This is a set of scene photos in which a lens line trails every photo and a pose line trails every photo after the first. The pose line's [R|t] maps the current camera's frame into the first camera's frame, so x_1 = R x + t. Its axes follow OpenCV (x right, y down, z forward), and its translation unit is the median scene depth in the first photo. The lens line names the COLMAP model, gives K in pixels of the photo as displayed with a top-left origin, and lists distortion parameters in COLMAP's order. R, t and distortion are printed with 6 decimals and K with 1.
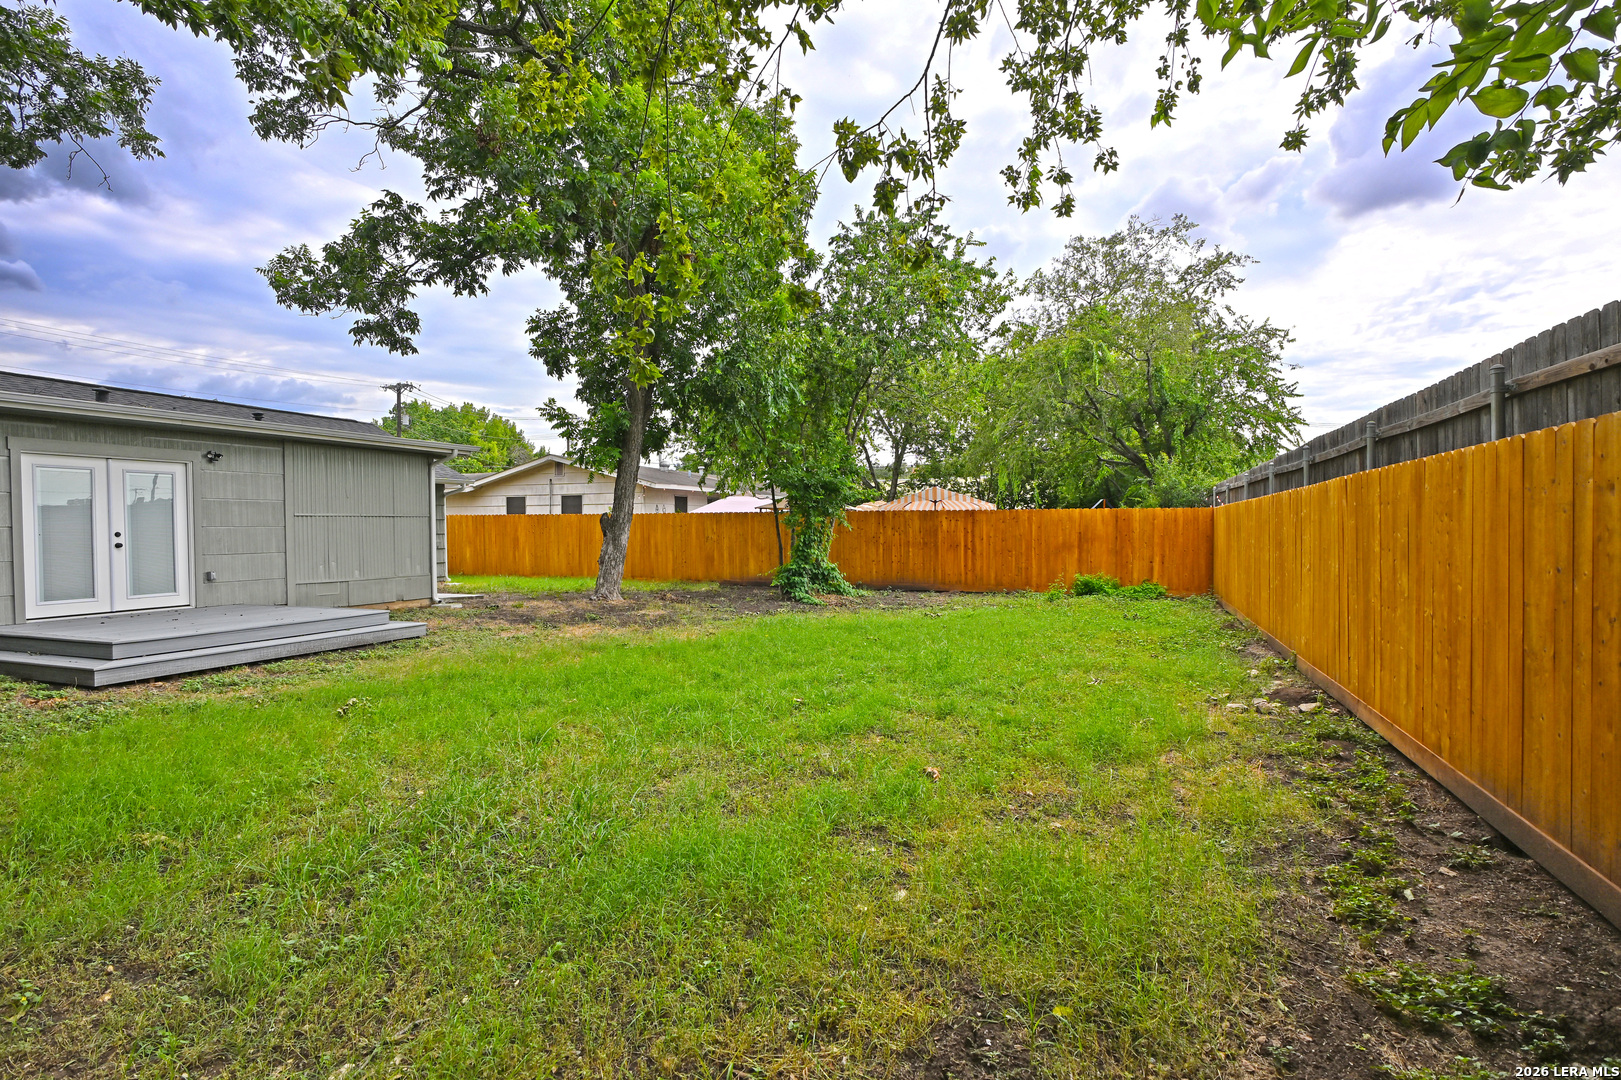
lens RADIAL K [[793.7, 0, 811.8], [0, 793.7, 538.1], [0, 0, 1]] dist [0.004658, 0.002309]
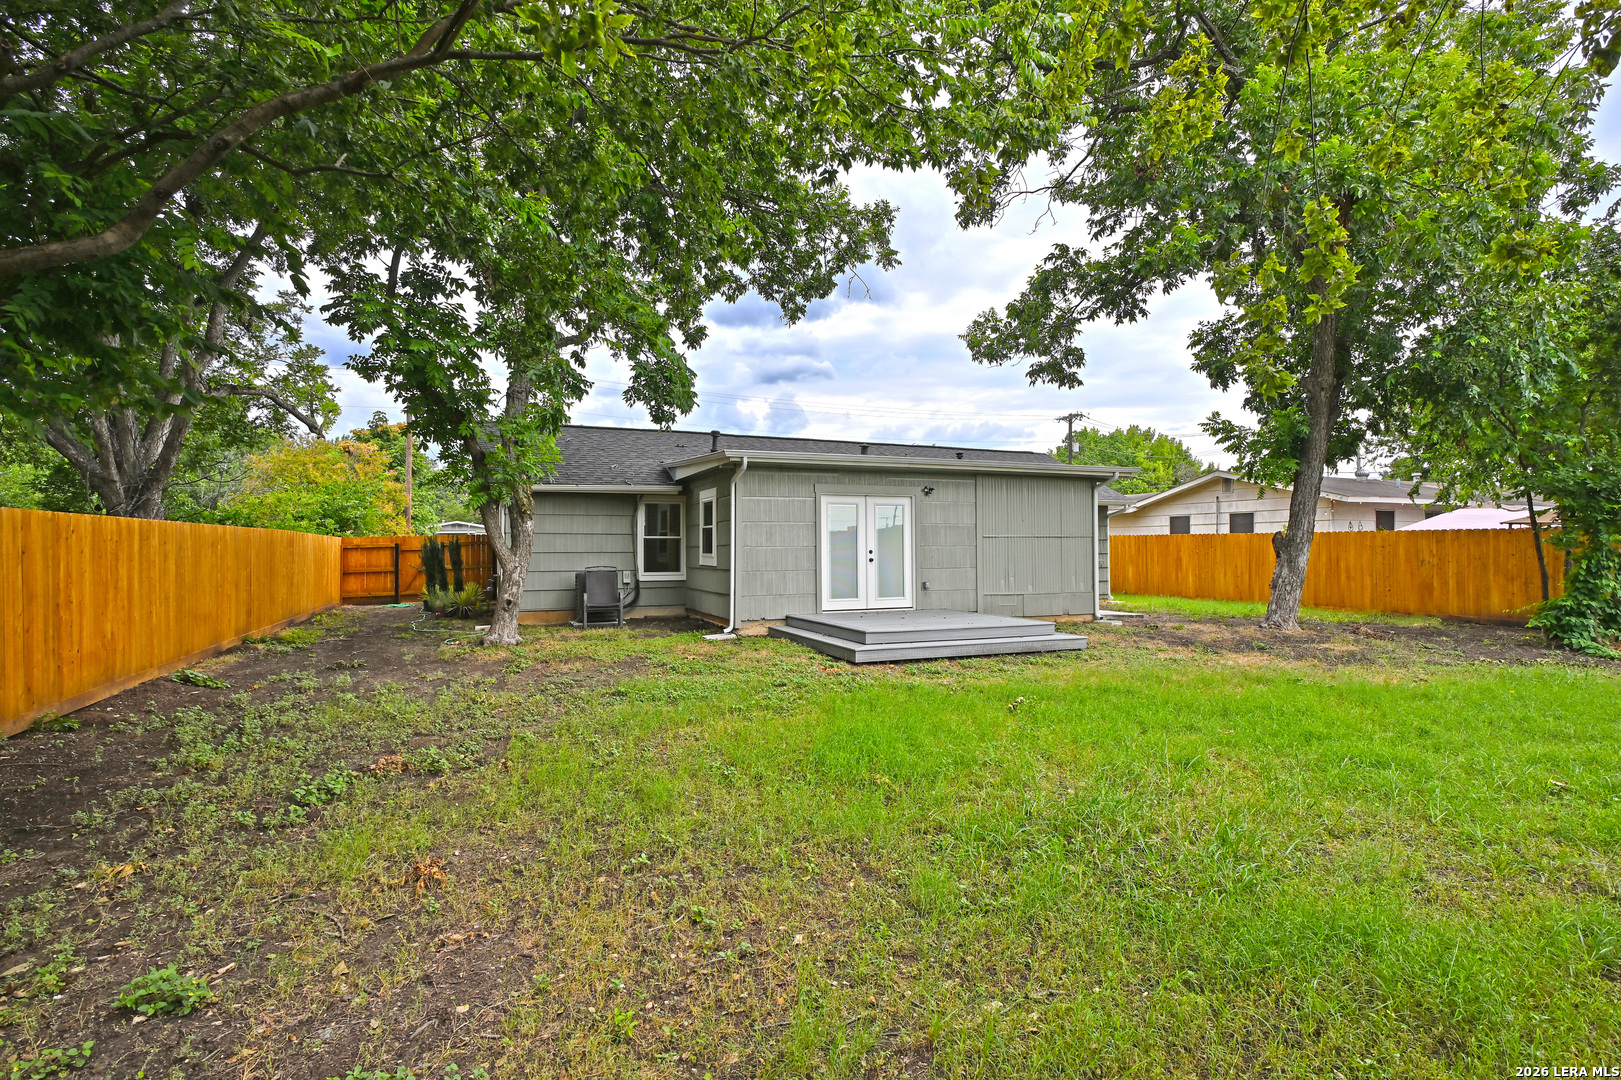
lens RADIAL K [[793.7, 0, 819.1], [0, 793.7, 541.4], [0, 0, 1]] dist [0.004658, 0.002309]
pose [[0.705597, -0.002032, -0.708610, 0.017870], [-0.013030, 0.999790, -0.015841, 0.000423], [0.708494, 0.020411, 0.705422, -0.008044]]
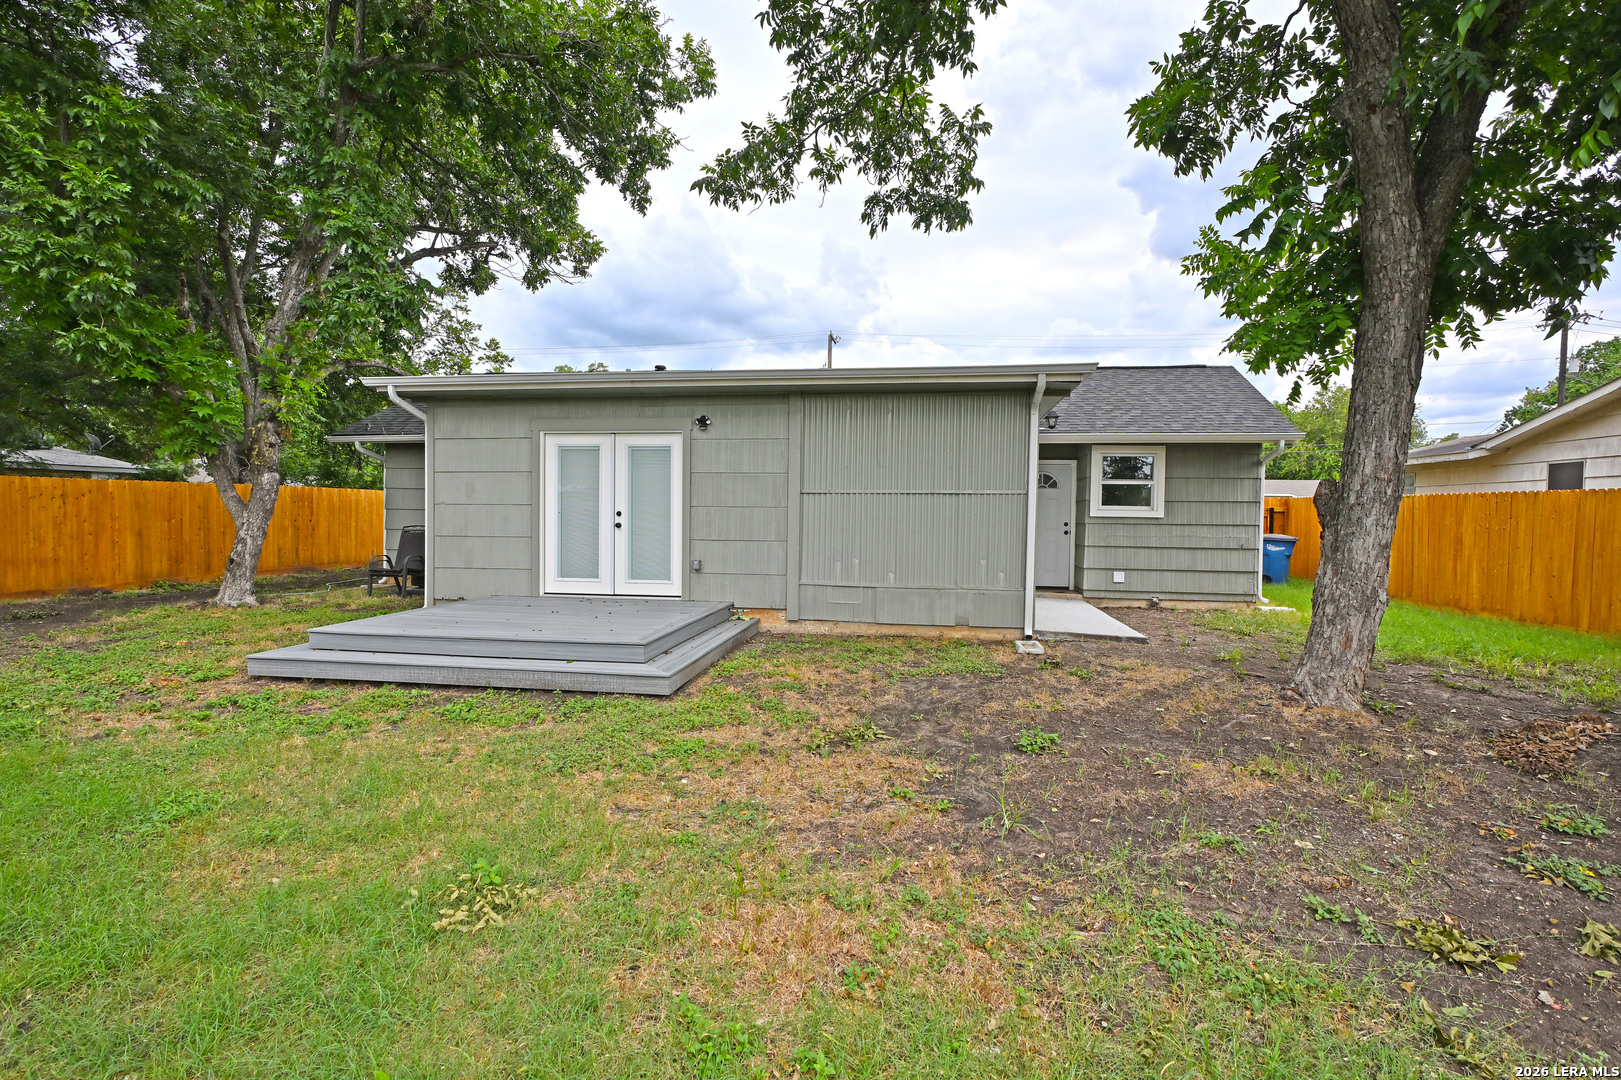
lens RADIAL K [[793.7, 0, 813.8], [0, 793.7, 543.9], [0, 0, 1]] dist [0.004658, 0.002309]
pose [[0.241443, 0.049196, -0.969167, 0.093395], [-0.028076, 0.998650, 0.043699, -0.015983], [0.970009, 0.016660, 0.242498, 1.001994]]
